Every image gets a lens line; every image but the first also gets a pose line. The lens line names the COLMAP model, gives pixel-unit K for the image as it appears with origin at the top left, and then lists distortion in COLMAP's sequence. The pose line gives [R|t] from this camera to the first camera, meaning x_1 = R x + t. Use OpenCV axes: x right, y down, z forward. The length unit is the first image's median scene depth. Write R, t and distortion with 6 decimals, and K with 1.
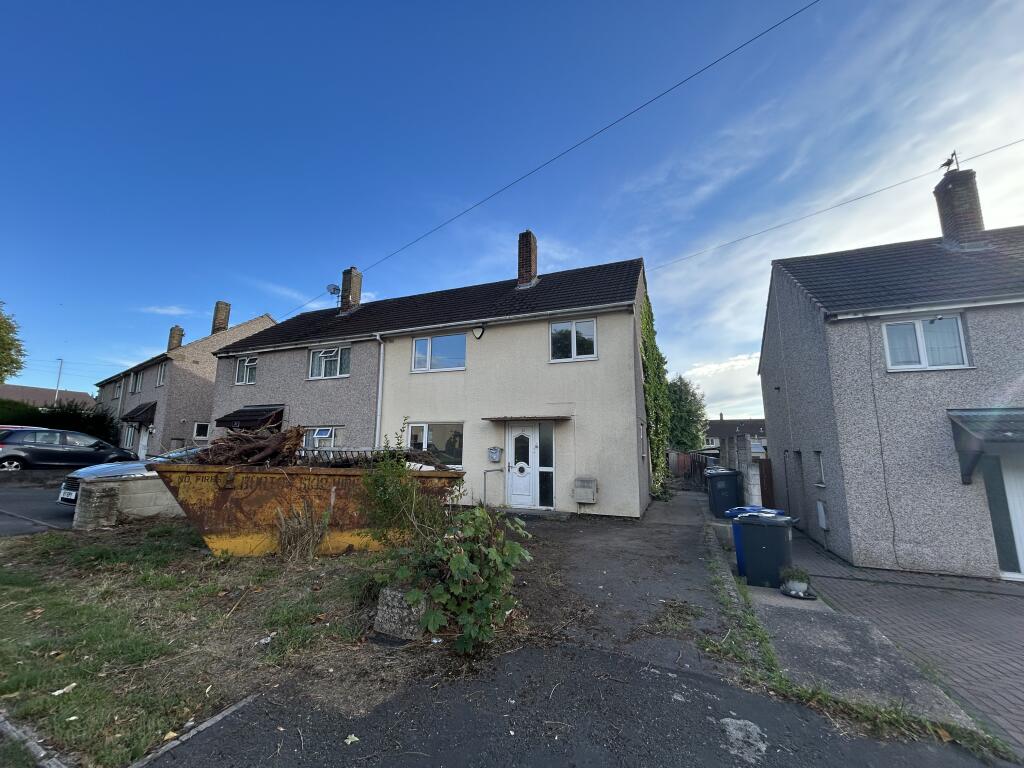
lens RADIAL K [[409.6, 0, 512.0], [0, 409.6, 384.0], [0, 0, 1]] dist [-0.000904, -0.000053]
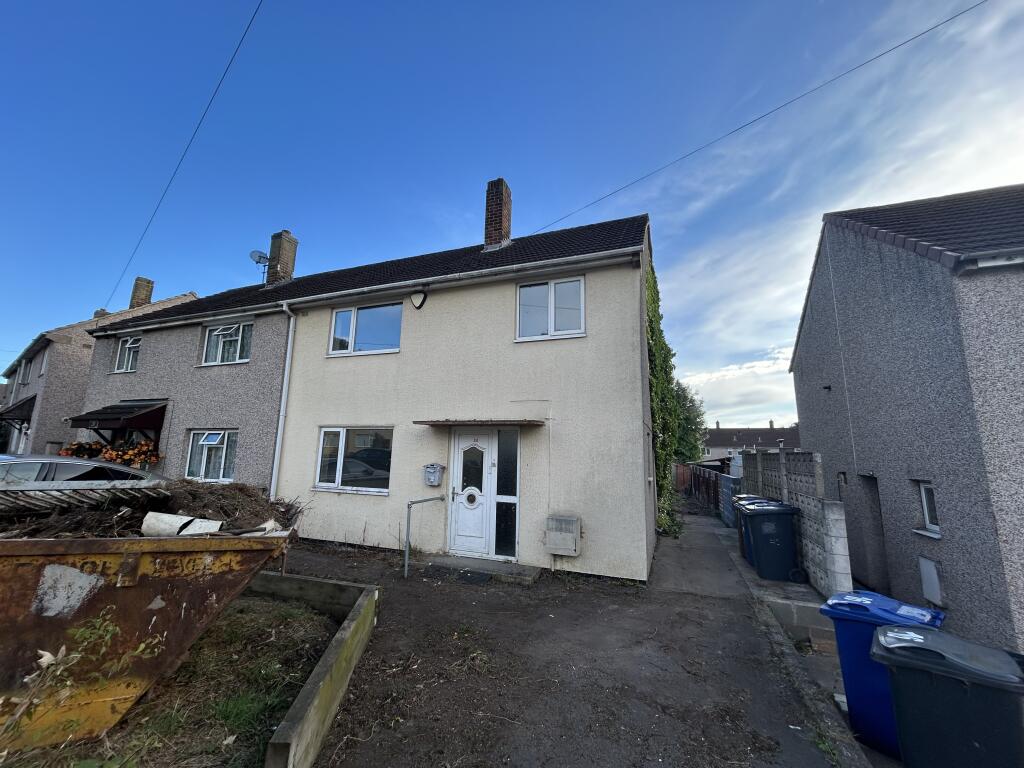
lens RADIAL K [[409.6, 0, 512.0], [0, 409.6, 384.0], [0, 0, 1]] dist [-0.000904, -0.000053]
pose [[0.999697, 0.017646, 0.017172, 0.067388], [-0.017428, 0.999767, -0.012772, 0.024706], [-0.017394, 0.012469, 0.999771, 0.285406]]
